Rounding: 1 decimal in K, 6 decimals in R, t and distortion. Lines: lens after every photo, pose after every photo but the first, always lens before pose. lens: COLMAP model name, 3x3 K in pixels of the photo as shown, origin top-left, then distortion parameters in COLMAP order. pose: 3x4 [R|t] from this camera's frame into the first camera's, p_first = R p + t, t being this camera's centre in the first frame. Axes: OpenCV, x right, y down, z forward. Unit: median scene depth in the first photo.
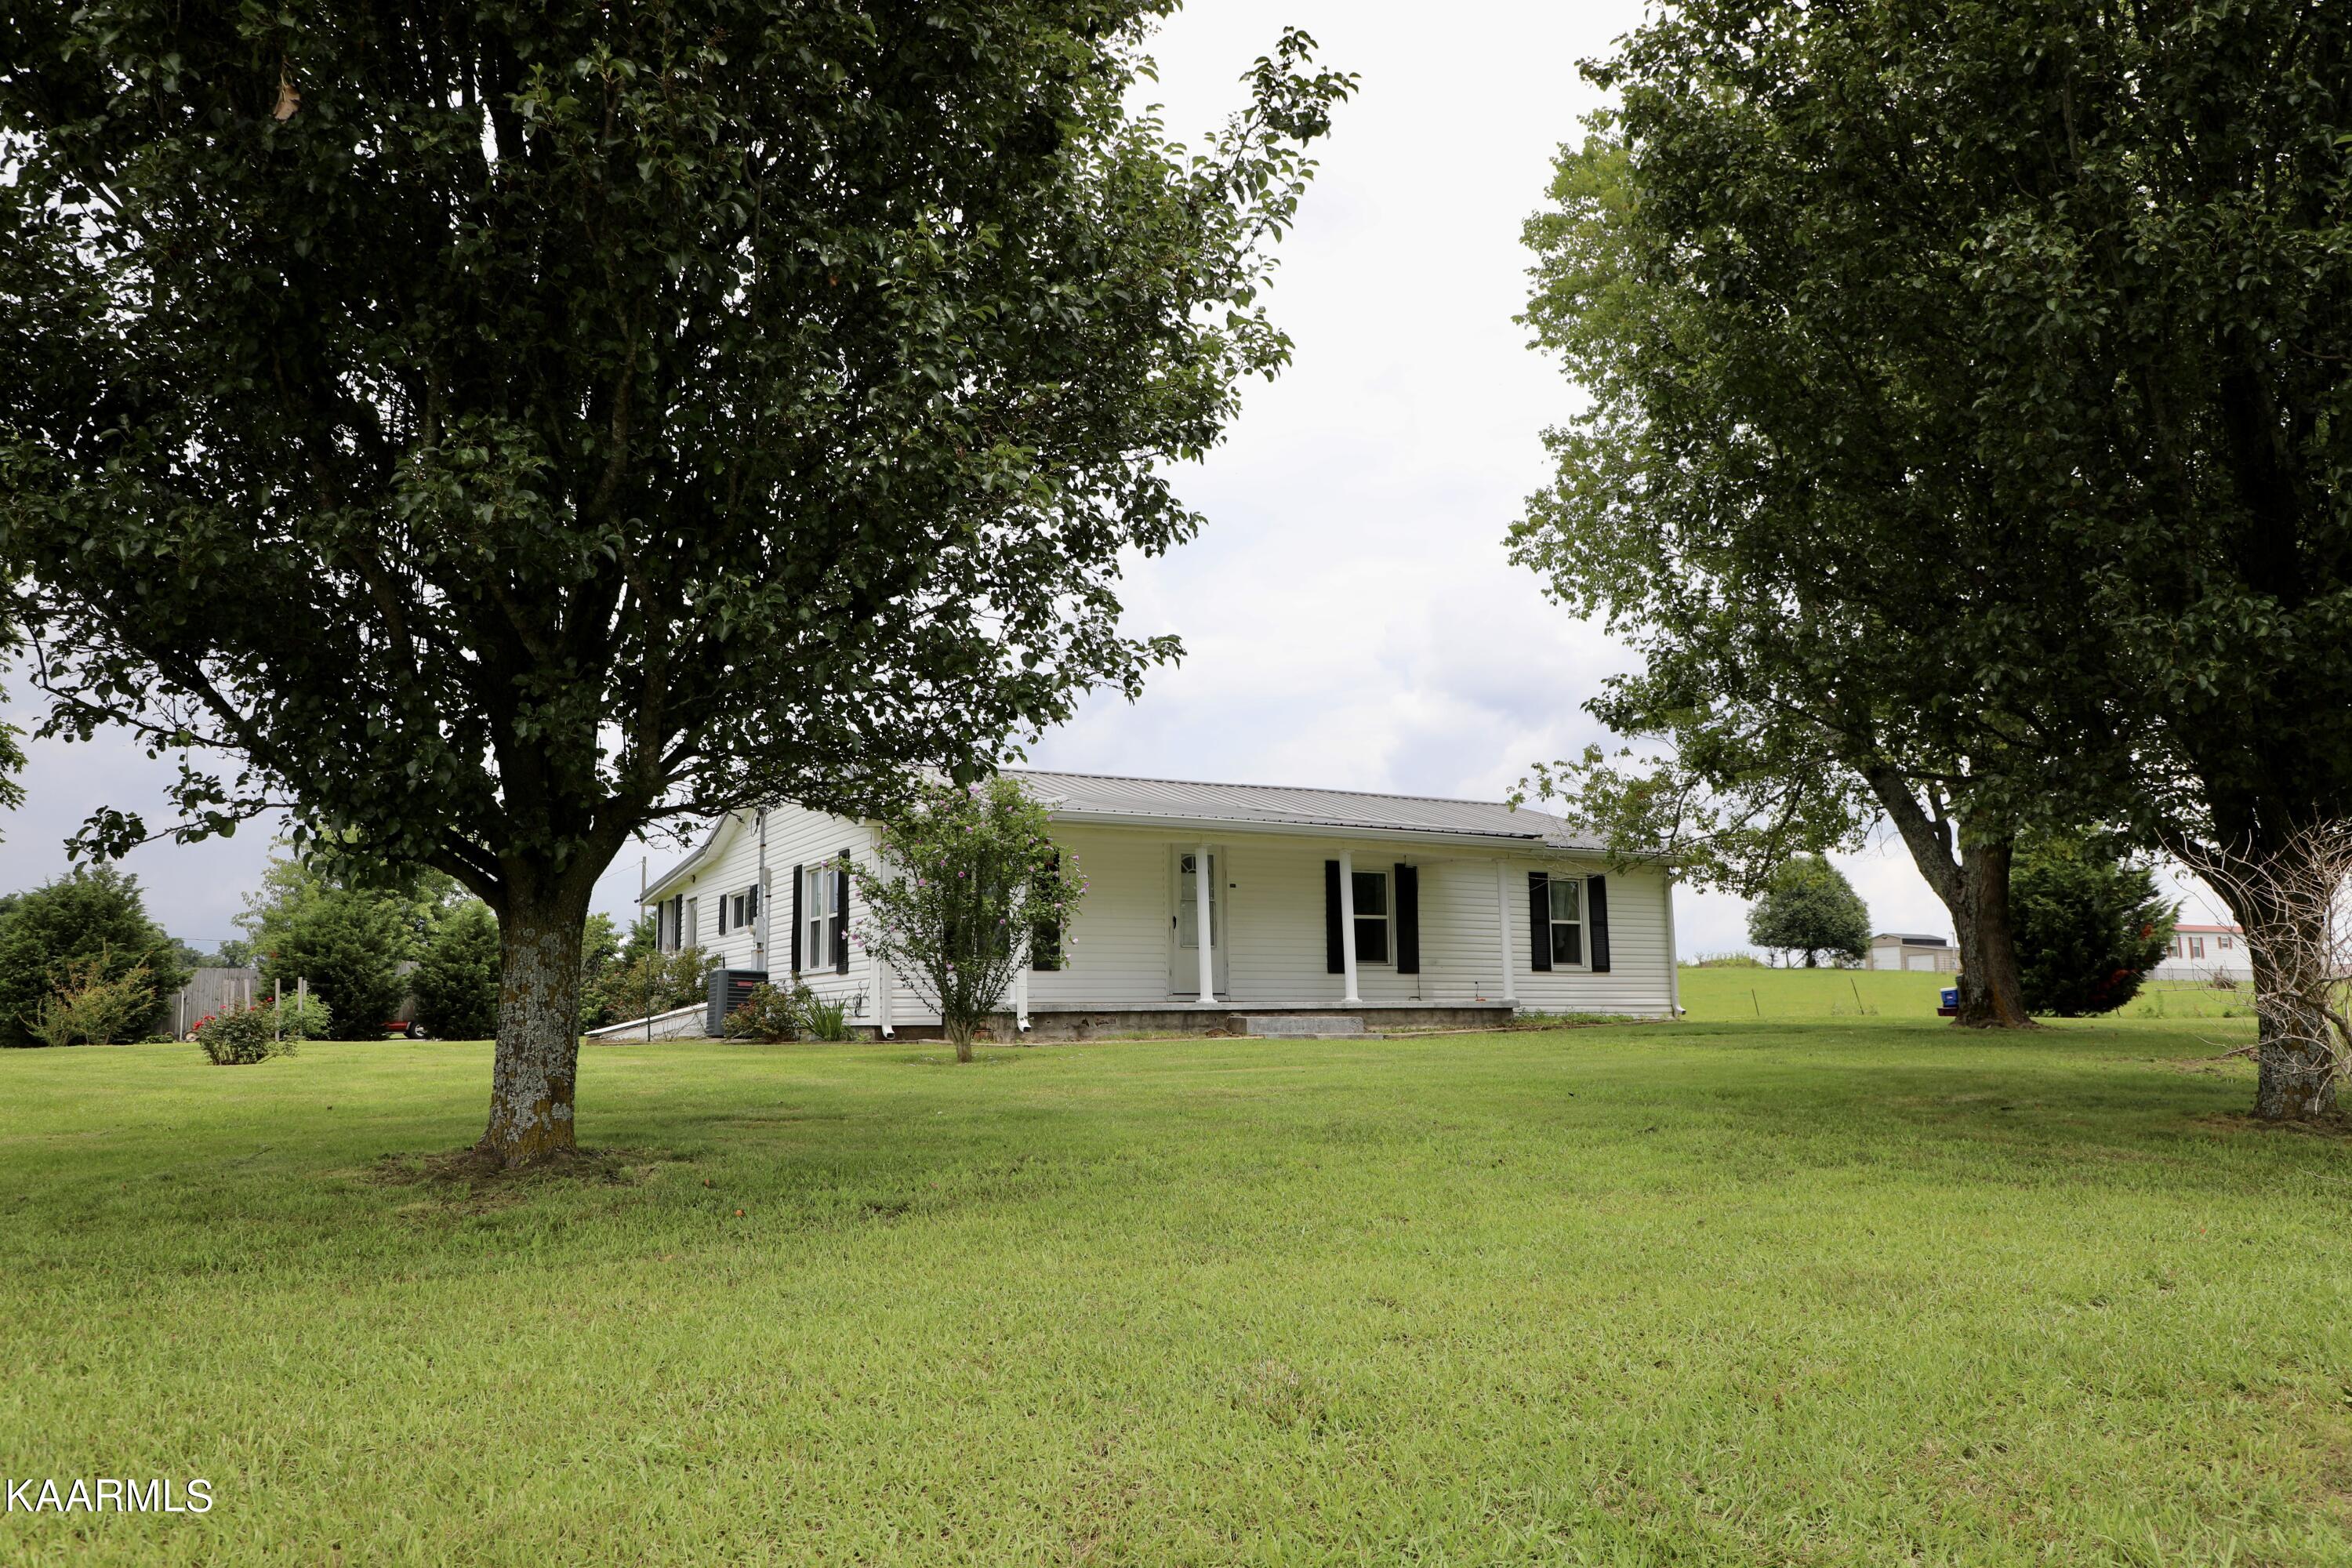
lens RADIAL K [[1633.1, 0, 1178.1], [0, 1633.1, 819.9], [0, 0, 1]] dist [-0.080634, 0.038217]
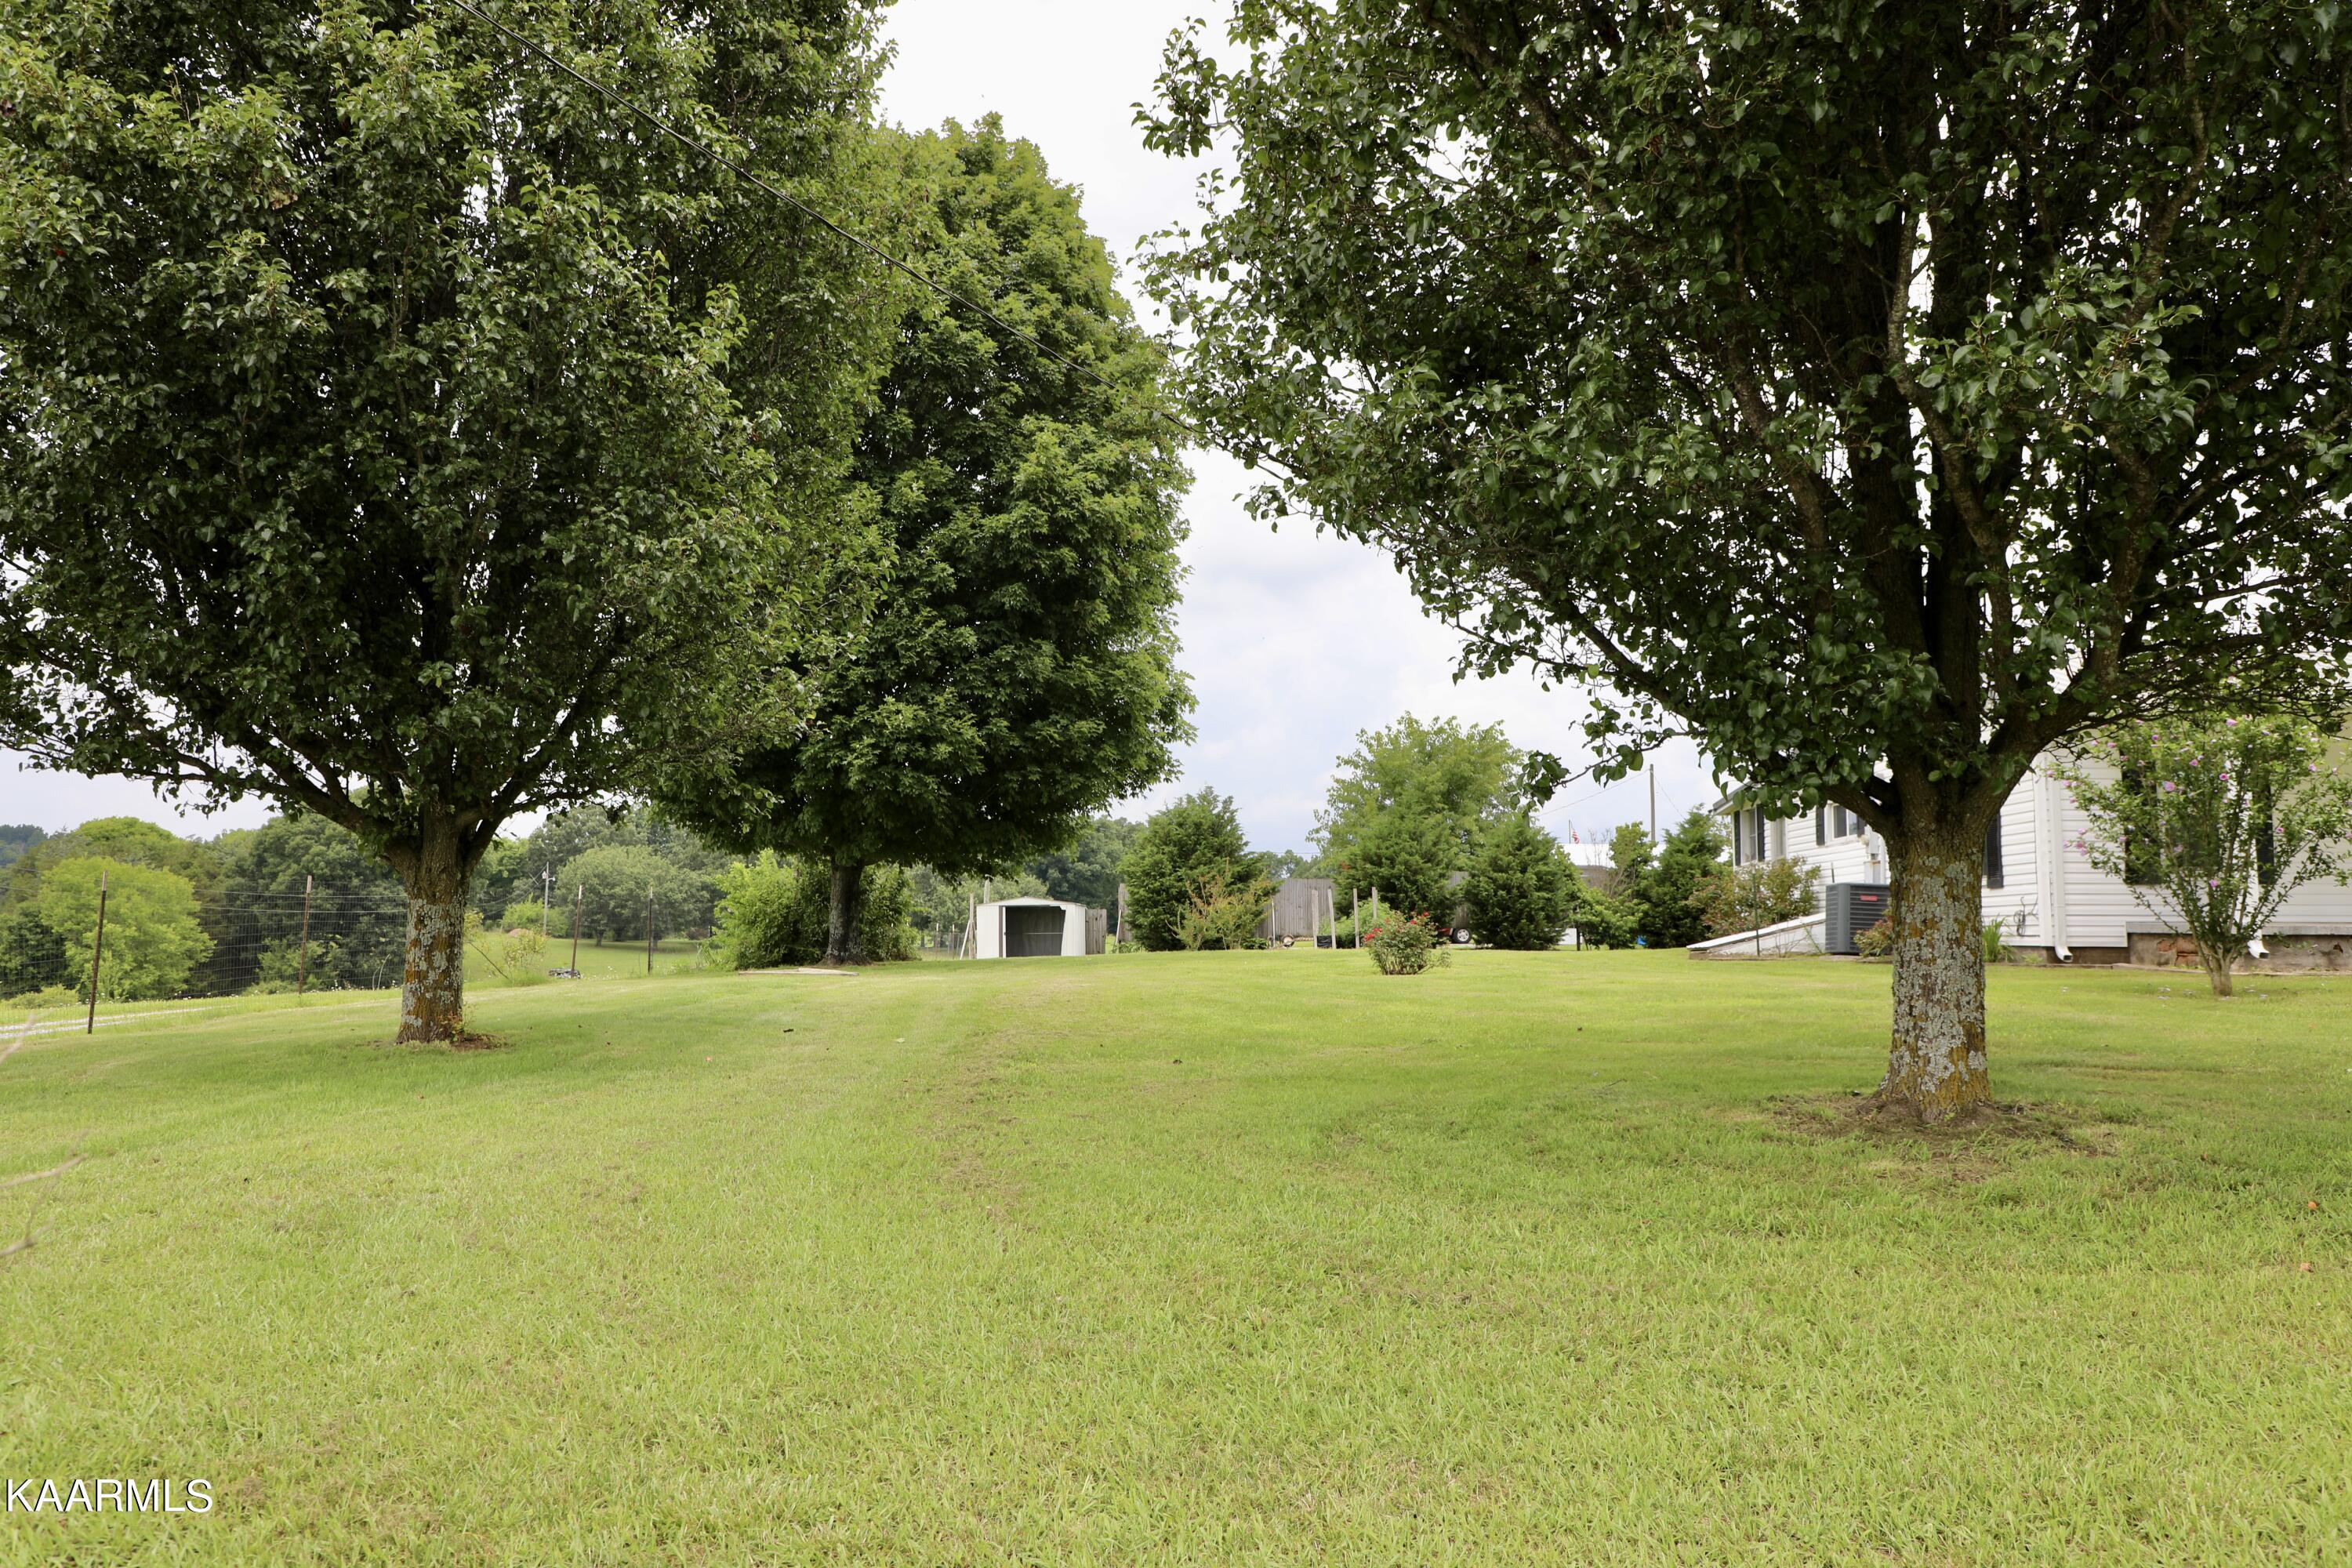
lens RADIAL K [[1618.2, 0, 1179.5], [0, 1618.2, 779.5], [0, 0, 1]] dist [-0.066144, 0.037334]
pose [[0.839204, -0.029825, -0.542998, -0.060666], [0.048278, 0.998638, 0.019763, -0.003201], [0.541669, -0.042800, 0.839501, 0.005030]]
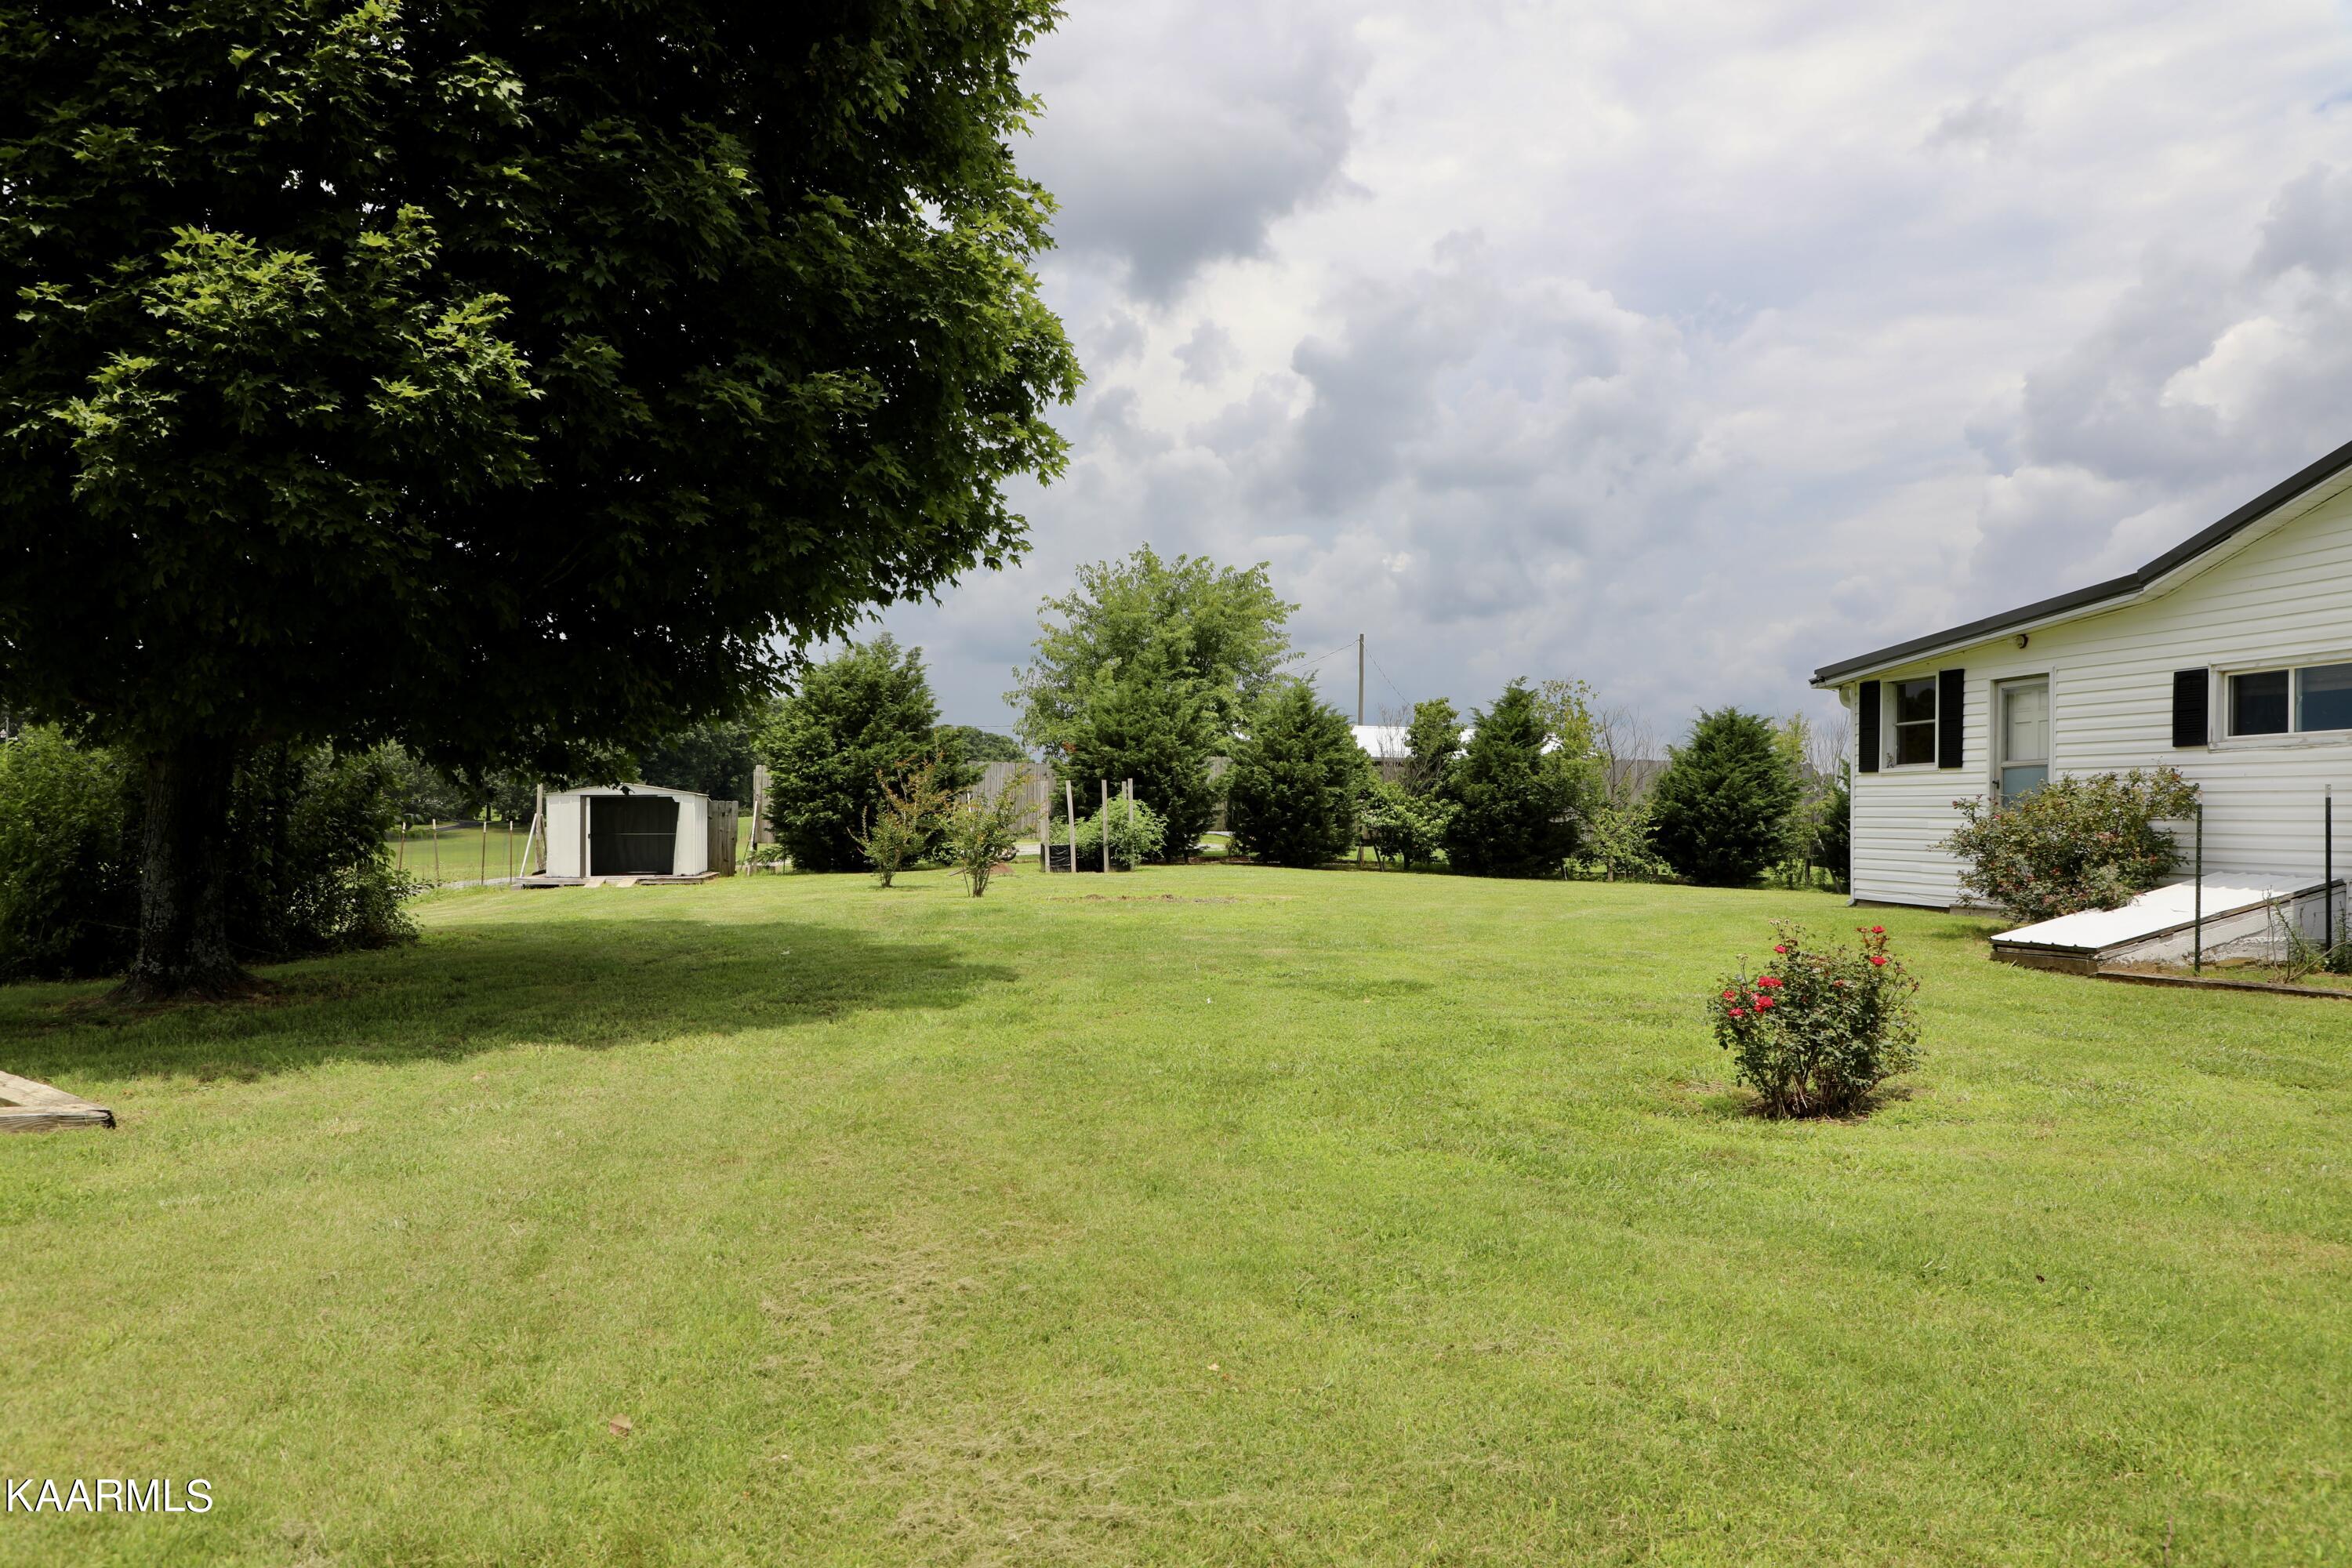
lens RADIAL K [[1618.2, 0, 1179.5], [0, 1618.2, 779.5], [0, 0, 1]] dist [-0.066144, 0.037334]
pose [[0.946576, 0.026906, -0.321357, -0.274489], [0.007447, 0.994424, 0.105196, 0.015823], [0.322396, -0.101969, 0.941097, 0.264647]]
